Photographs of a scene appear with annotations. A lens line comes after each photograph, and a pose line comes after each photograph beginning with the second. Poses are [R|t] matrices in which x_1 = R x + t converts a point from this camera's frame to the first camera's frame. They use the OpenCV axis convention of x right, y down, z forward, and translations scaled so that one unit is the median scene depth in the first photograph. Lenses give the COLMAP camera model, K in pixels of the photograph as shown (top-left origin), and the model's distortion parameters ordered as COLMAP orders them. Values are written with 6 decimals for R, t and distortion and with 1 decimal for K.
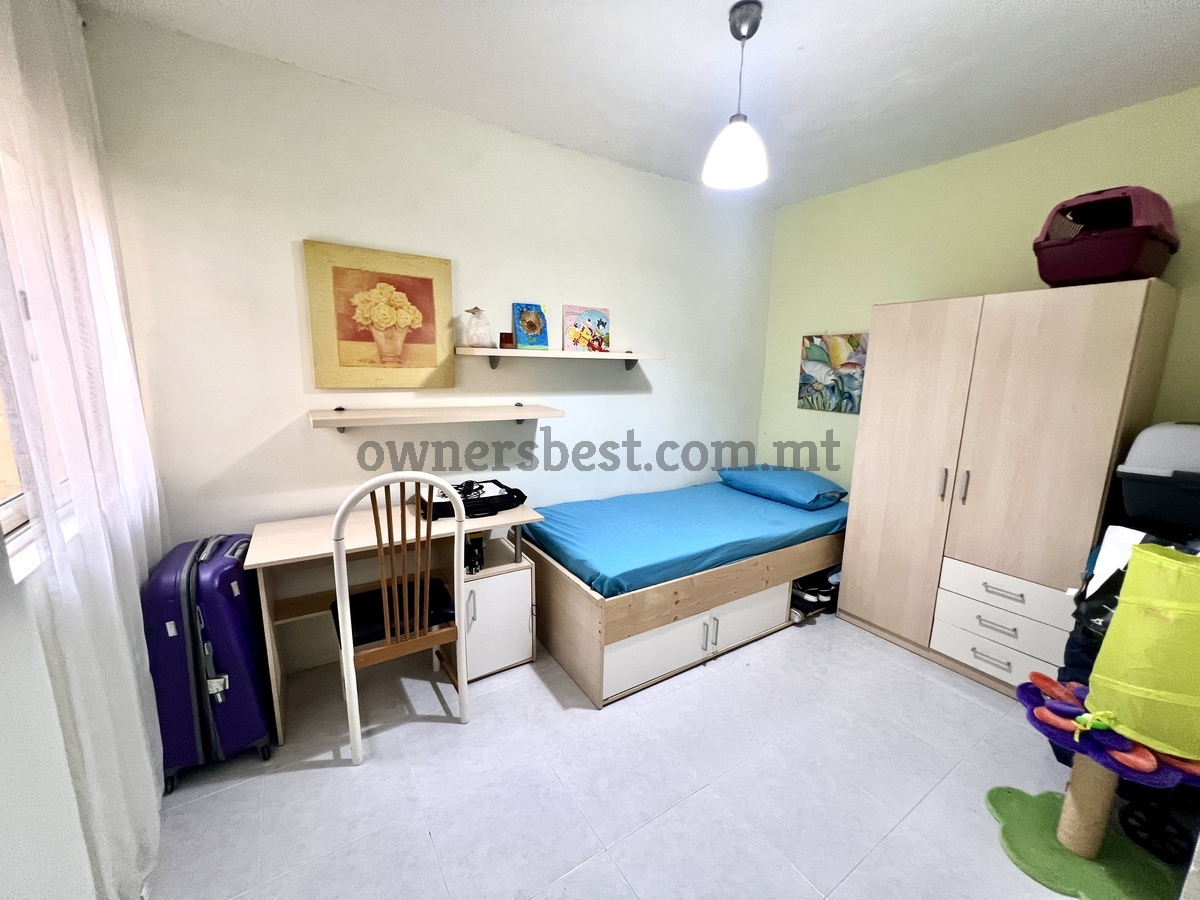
lens RADIAL K [[479.4, 0, 598.8], [0, 479.4, 450.9], [0, 0, 1]] dist [-0.002857, 0.001151]
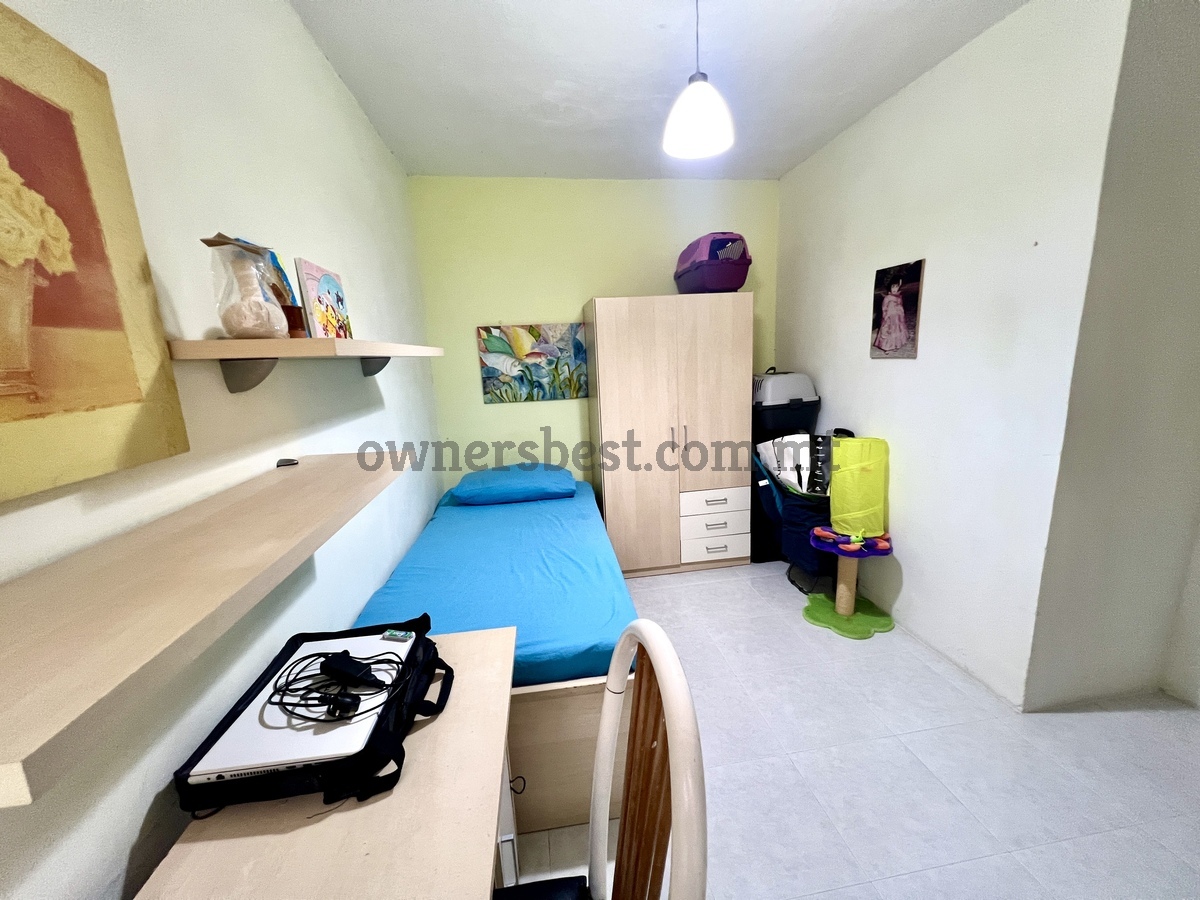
lens RADIAL K [[479.4, 0, 602.8], [0, 479.4, 453.4], [0, 0, 1]] dist [-0.002857, 0.001151]
pose [[0.416074, -0.221910, 0.881838, -0.372427], [0.215358, 0.966224, 0.141534, -0.086315], [-0.883461, 0.131022, 0.449811, 0.421933]]
